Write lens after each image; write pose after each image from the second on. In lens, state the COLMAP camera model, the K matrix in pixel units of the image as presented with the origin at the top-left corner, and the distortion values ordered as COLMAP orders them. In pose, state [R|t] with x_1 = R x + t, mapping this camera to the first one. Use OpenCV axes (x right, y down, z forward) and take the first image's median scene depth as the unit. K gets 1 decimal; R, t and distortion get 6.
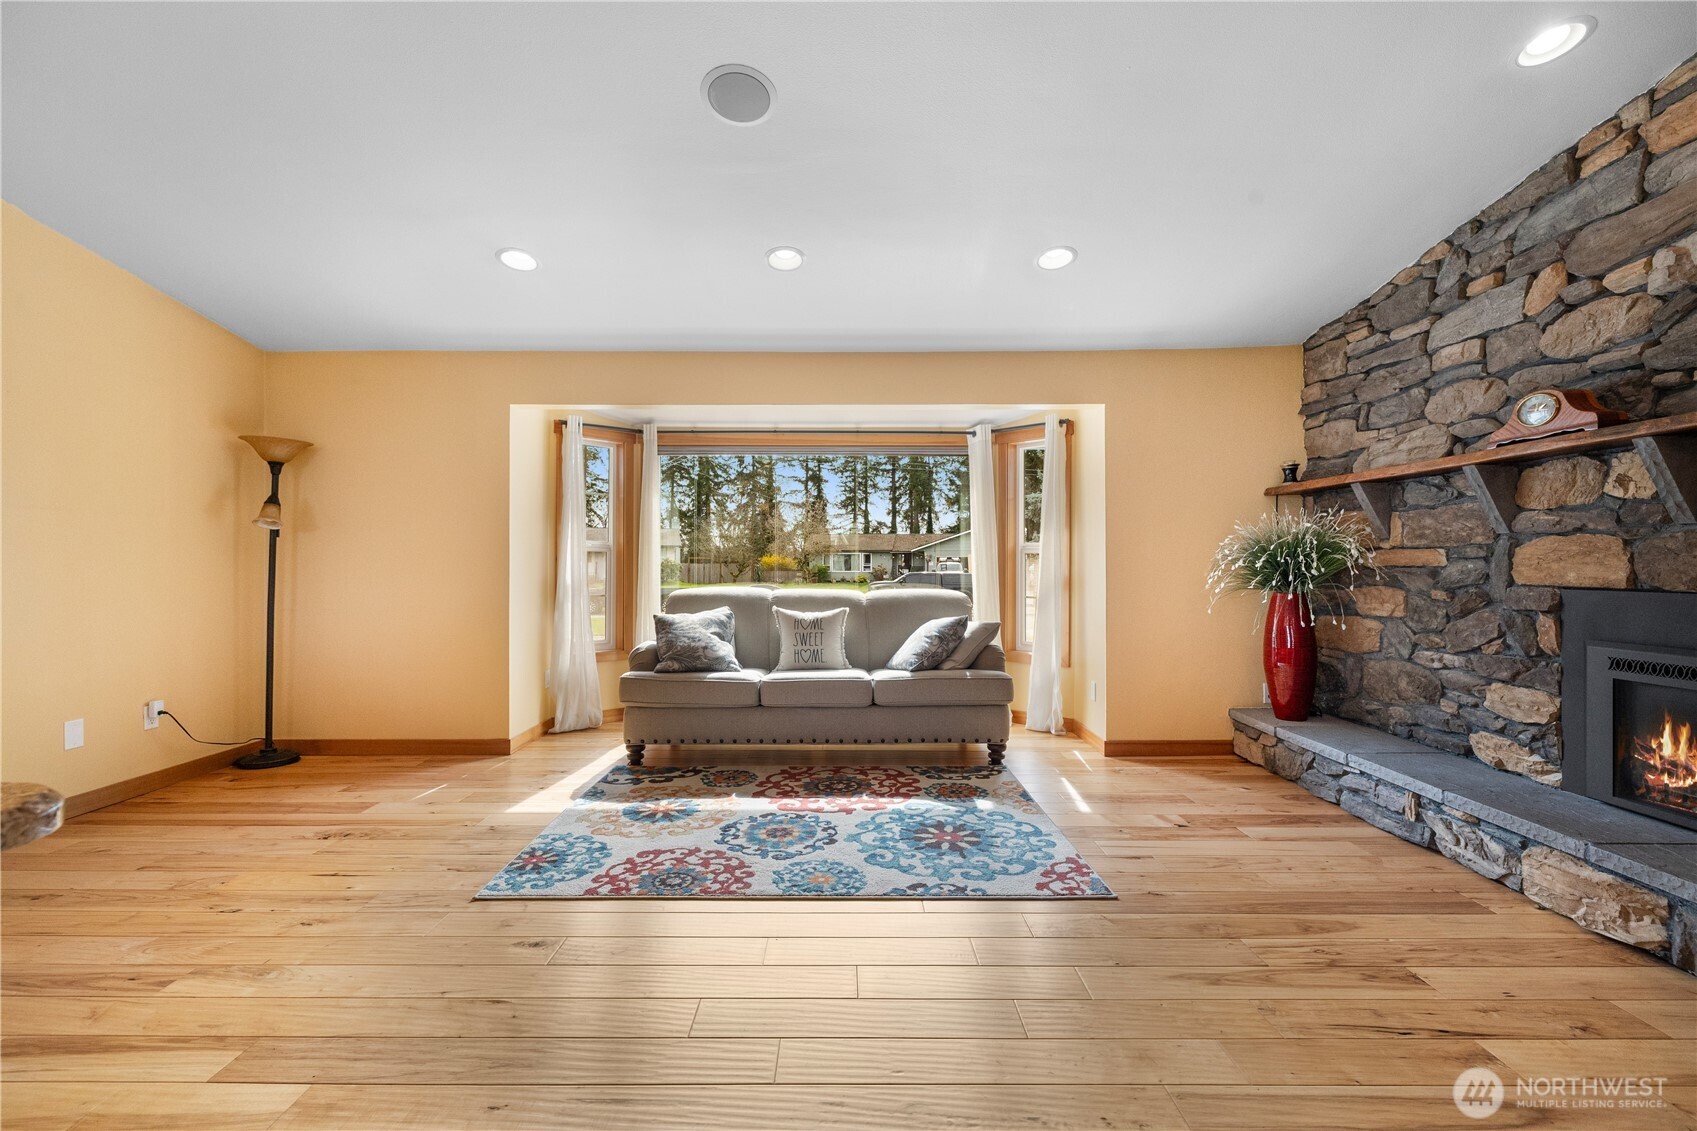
lens RADIAL K [[722.0, 0, 842.2], [0, 722.0, 562.8], [0, 0, 1]] dist [0.000796, -0.000371]
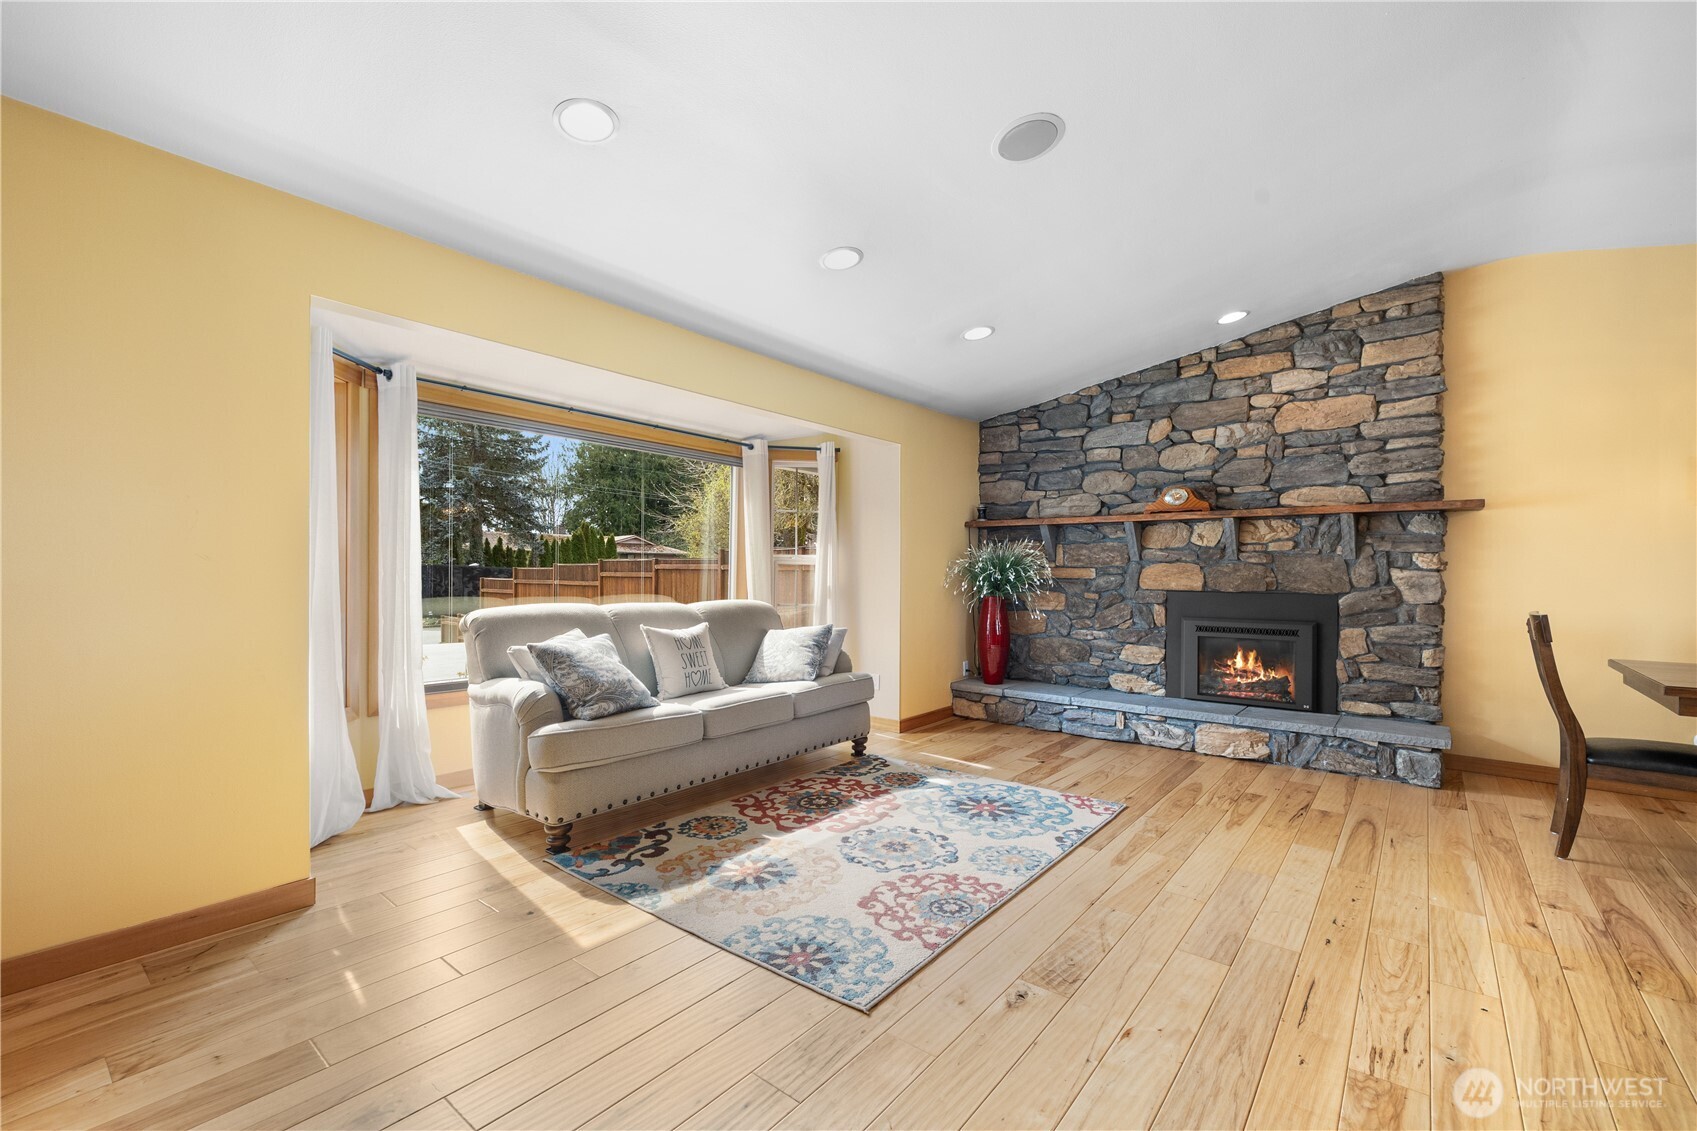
lens RADIAL K [[722.0, 0, 846.9], [0, 722.0, 575.5], [0, 0, 1]] dist [0.000796, -0.000371]
pose [[0.623167, 0.000732, 0.782088, -0.920427], [-0.008433, 0.999948, 0.005784, -0.007693], [-0.782043, -0.010200, 0.623141, 0.435767]]
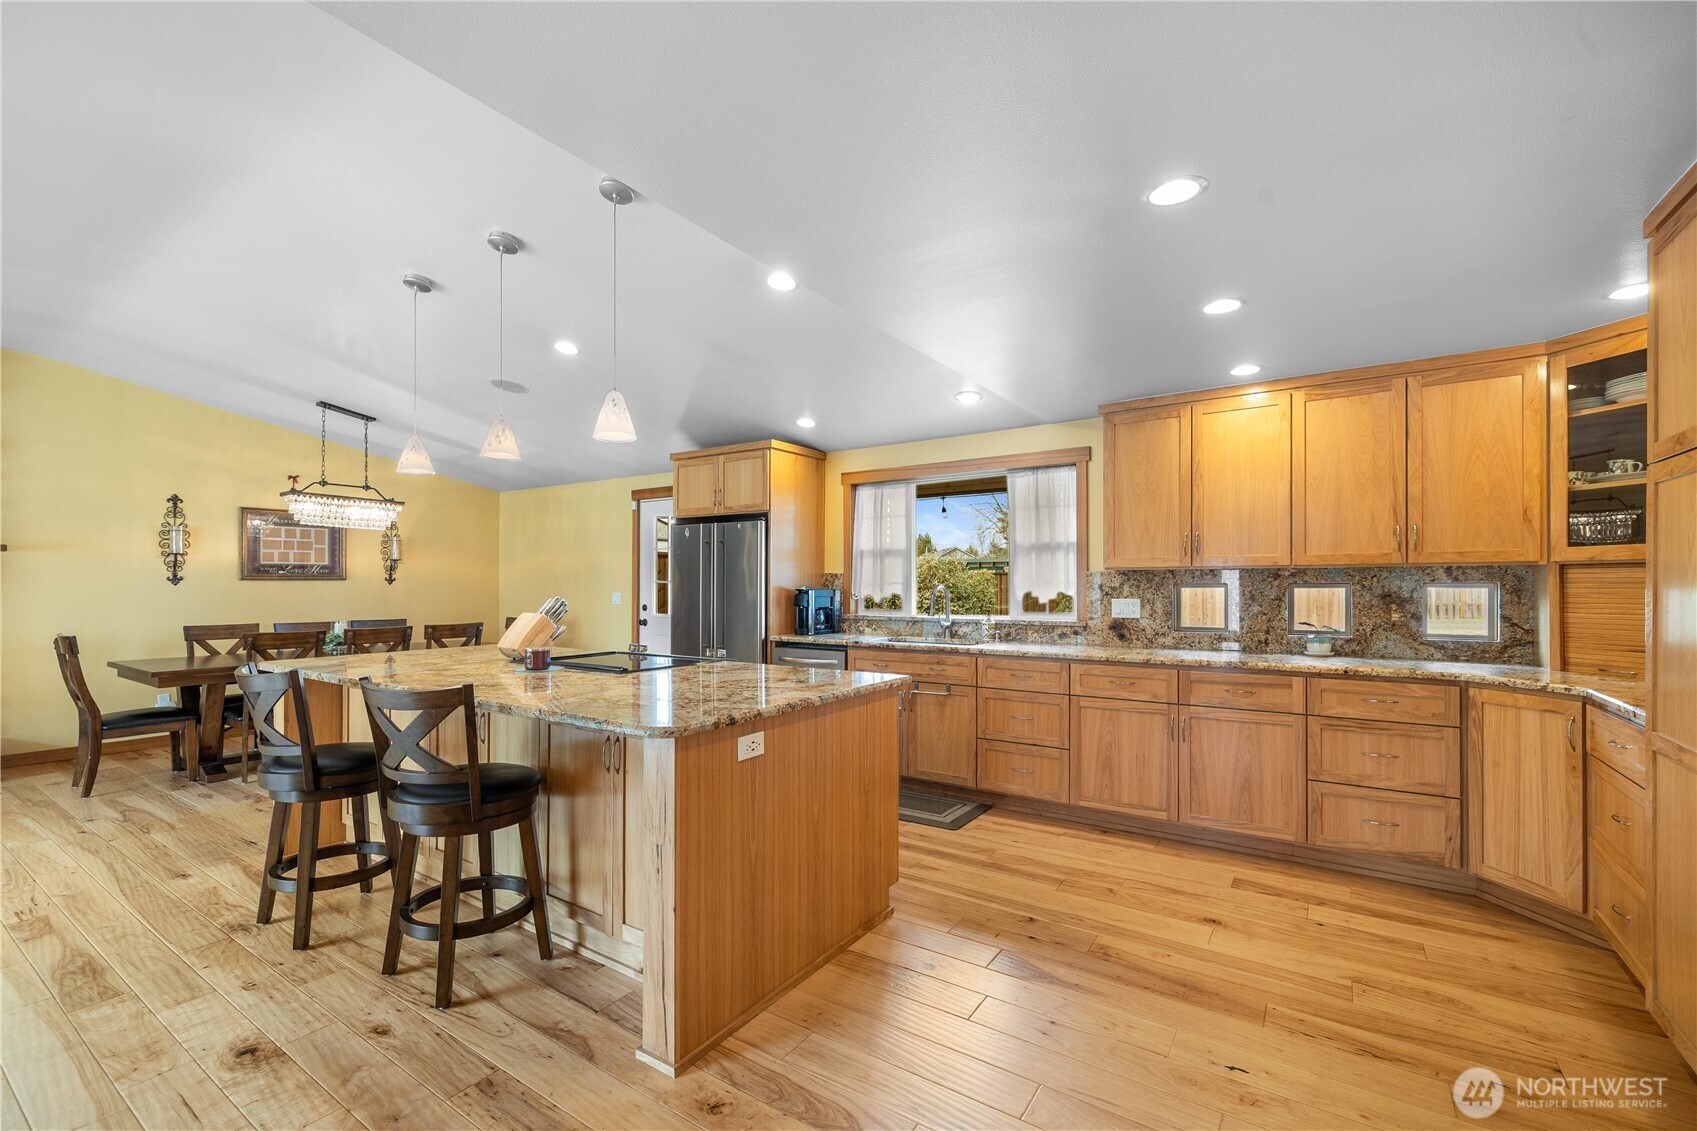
lens RADIAL K [[722.0, 0, 842.1], [0, 722.0, 583.7], [0, 0, 1]] dist [0.000796, -0.000371]
pose [[-0.830335, -0.000817, 0.557265, -1.651959], [-0.003310, 0.999989, -0.003466, -0.062435], [-0.557255, -0.004722, -0.830328, 0.651758]]
